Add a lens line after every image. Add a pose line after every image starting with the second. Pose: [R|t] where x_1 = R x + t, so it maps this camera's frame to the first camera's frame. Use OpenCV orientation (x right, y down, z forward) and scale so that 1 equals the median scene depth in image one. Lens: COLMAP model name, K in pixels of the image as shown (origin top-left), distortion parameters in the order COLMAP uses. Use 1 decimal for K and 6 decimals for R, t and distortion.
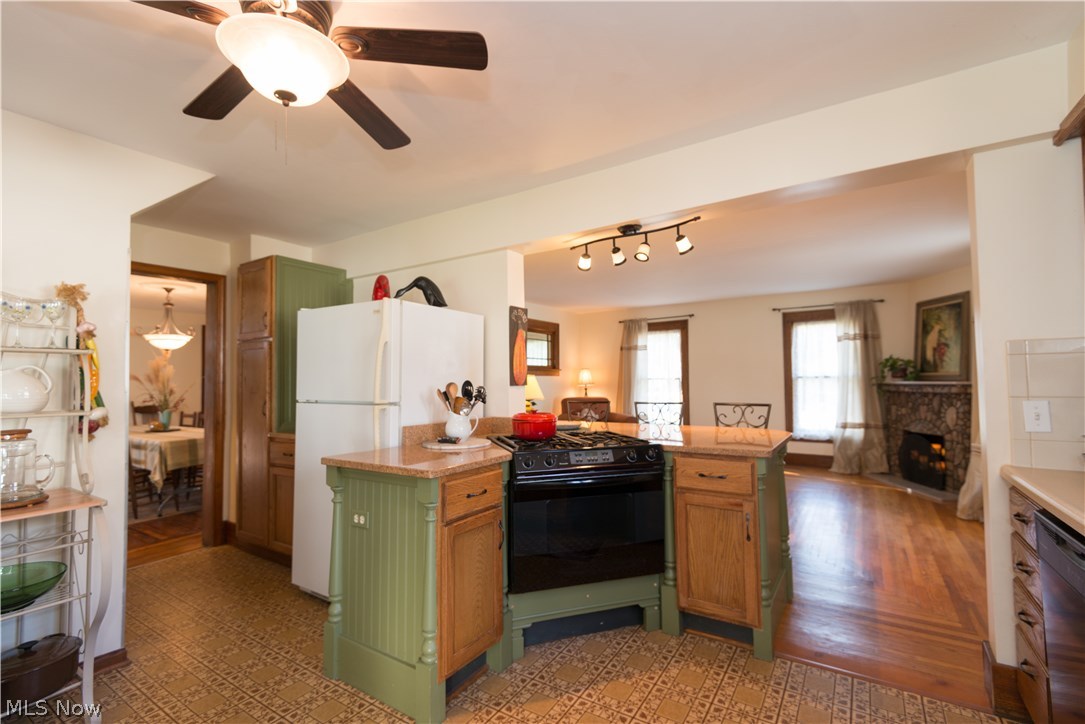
lens RADIAL K [[505.3, 0, 542.4], [0, 505.3, 362.6], [0, 0, 1]] dist [0.000022, 0.000023]
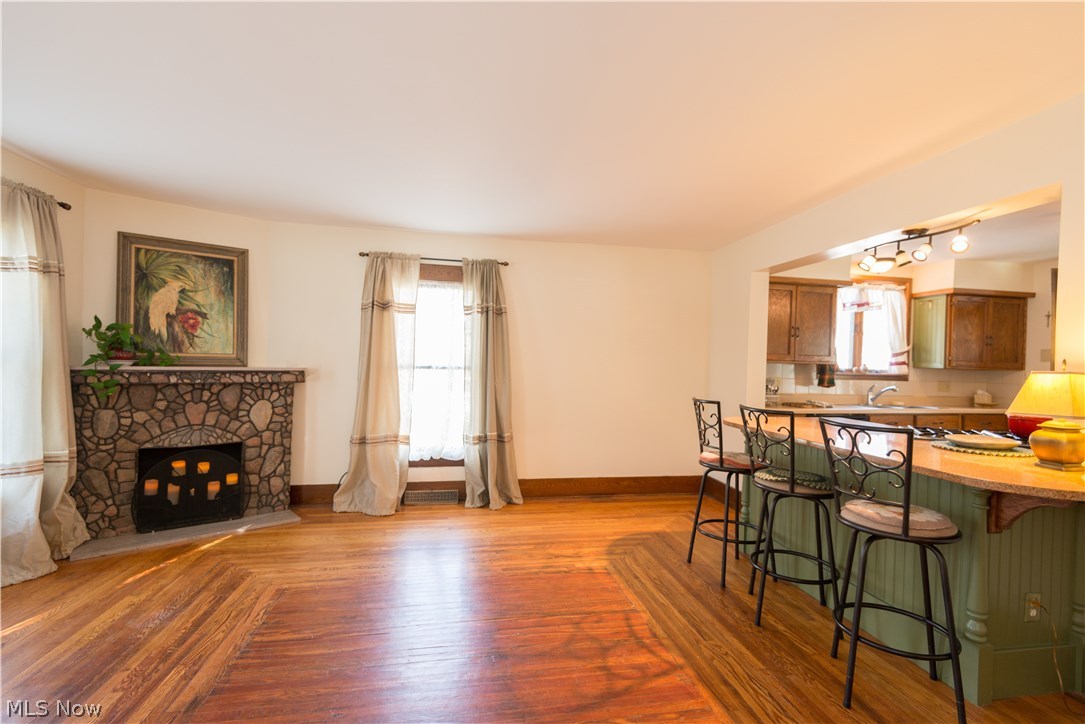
lens RADIAL K [[505.3, 0, 546.3], [0, 505.3, 373.8], [0, 0, 1]] dist [0.000022, 0.000023]
pose [[-0.687603, -0.009085, 0.726030, -0.029183], [-0.031024, 0.999376, -0.016876, 0.044776], [-0.725424, -0.034129, -0.687456, 1.148112]]
